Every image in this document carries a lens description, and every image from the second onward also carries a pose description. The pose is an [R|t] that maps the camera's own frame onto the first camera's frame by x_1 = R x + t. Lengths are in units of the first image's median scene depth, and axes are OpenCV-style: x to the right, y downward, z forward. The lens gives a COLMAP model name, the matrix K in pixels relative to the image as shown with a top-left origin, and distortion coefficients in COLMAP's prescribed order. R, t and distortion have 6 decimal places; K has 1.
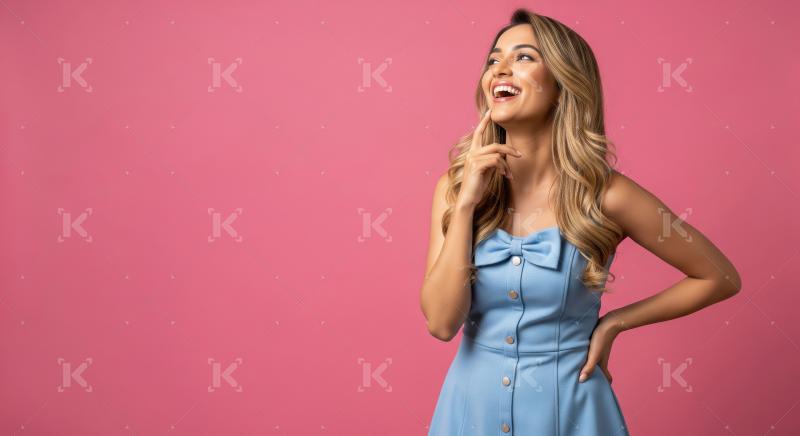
lens RADIAL K [[322.9, 0, 400.0], [0, 322.9, 218.0], [0, 0, 1]] dist [-0.000617, -0.000013]
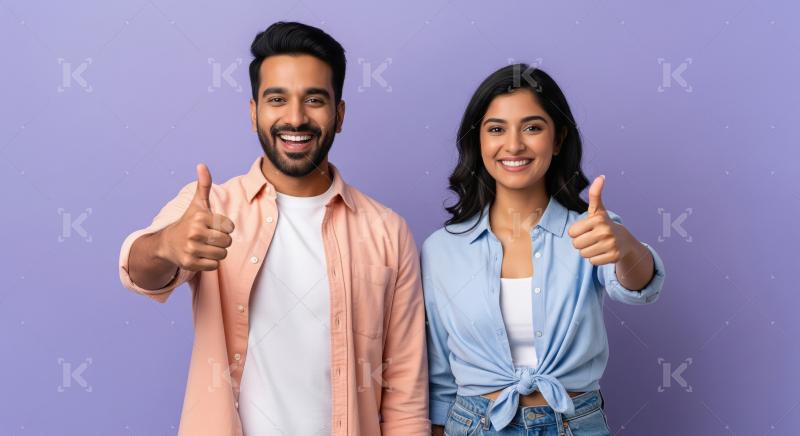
lens RADIAL K [[322.9, 0, 400.0], [0, 322.9, 218.0], [0, 0, 1]] dist [-0.000617, -0.000013]
pose [[0.999999, -0.000062, -0.001188, -1.857523], [0.000062, 1.000000, -0.000020, -0.000011], [0.001188, 0.000020, 0.999999, -0.000651]]
